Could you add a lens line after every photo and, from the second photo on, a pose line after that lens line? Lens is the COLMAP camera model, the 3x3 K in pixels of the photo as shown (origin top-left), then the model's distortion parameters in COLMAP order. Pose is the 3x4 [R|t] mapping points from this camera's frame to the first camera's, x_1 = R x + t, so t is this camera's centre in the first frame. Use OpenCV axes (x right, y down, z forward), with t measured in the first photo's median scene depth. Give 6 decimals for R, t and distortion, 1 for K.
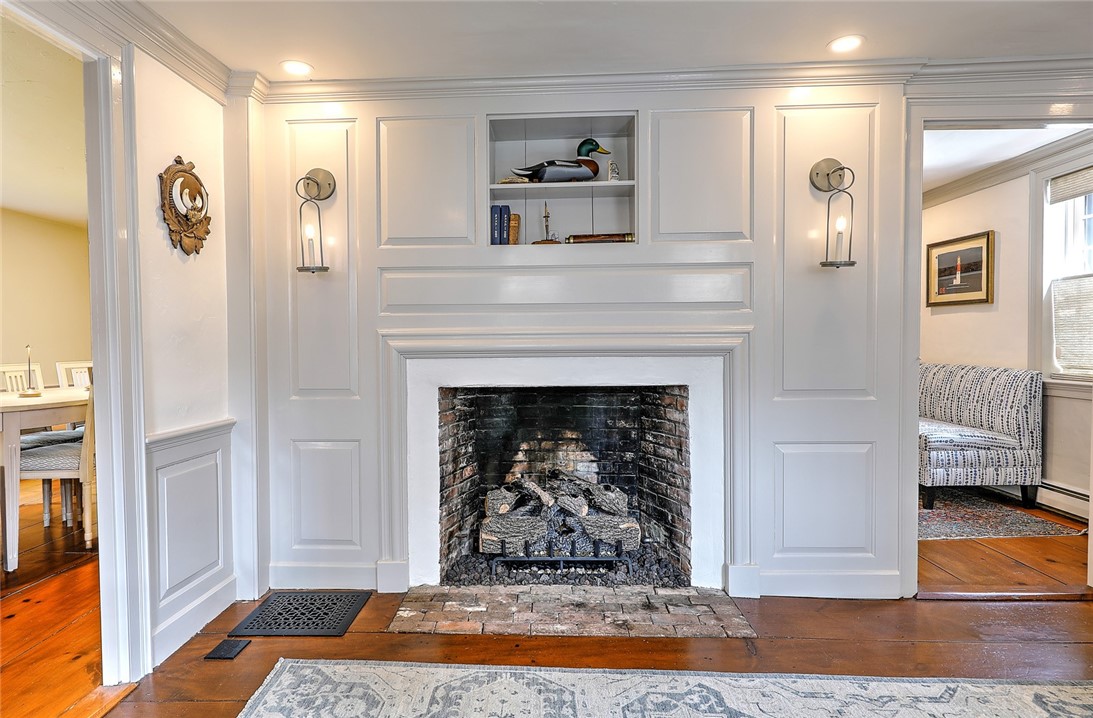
lens RADIAL K [[565.5, 0, 581.0], [0, 565.5, 362.4], [0, 0, 1]] dist [0.002752, -0.000743]
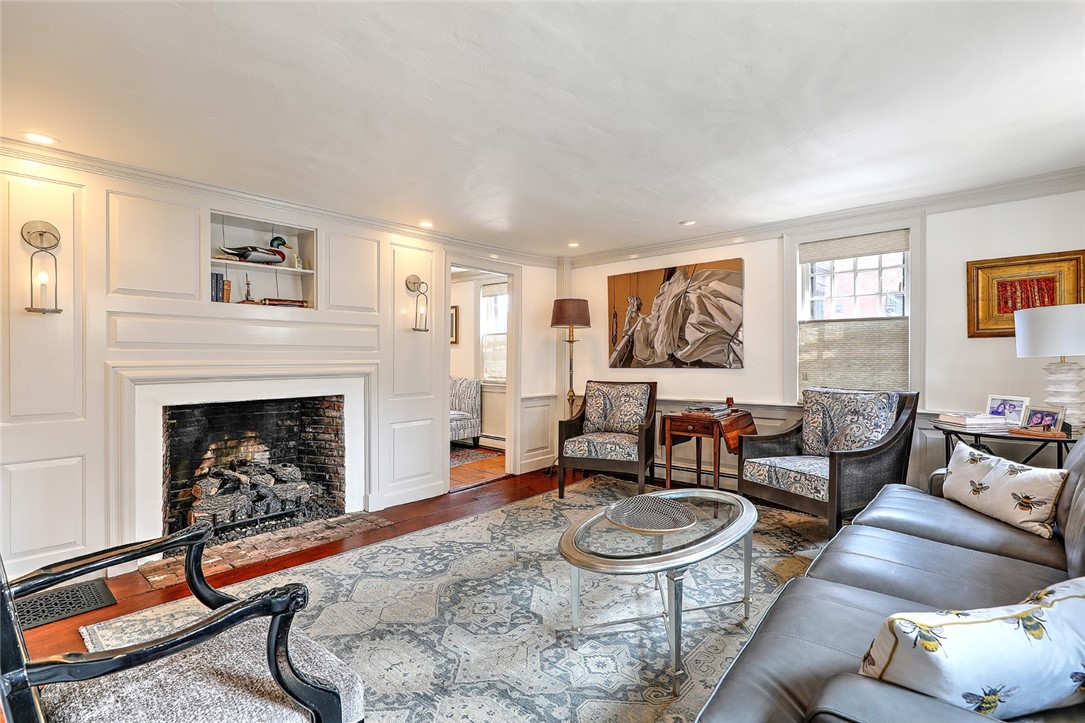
lens RADIAL K [[502.4, 0, 546.7], [0, 502.4, 358.9], [0, 0, 1]] dist [-0.001910, -0.000168]
pose [[0.622730, 0.004901, 0.782421, -0.600243], [0.011768, 0.999809, -0.015629, -0.035729], [-0.782348, 0.018940, 0.622554, -0.408980]]
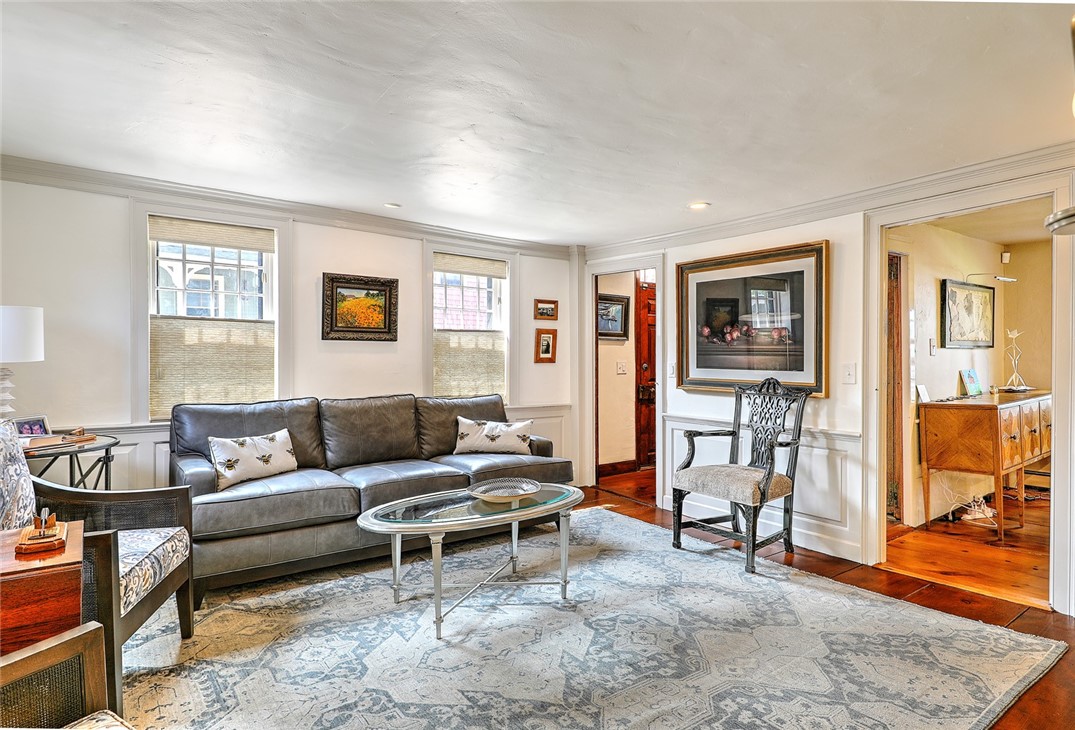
lens RADIAL K [[590.3, 0, 535.9], [0, 590.3, 359.9], [0, 0, 1]] dist [0.001295, 0.000060]
pose [[-0.786632, 0.014649, -0.617248, 1.028366], [-0.004724, 0.999546, 0.029743, -0.096047], [0.617404, 0.026313, -0.786206, 1.134489]]
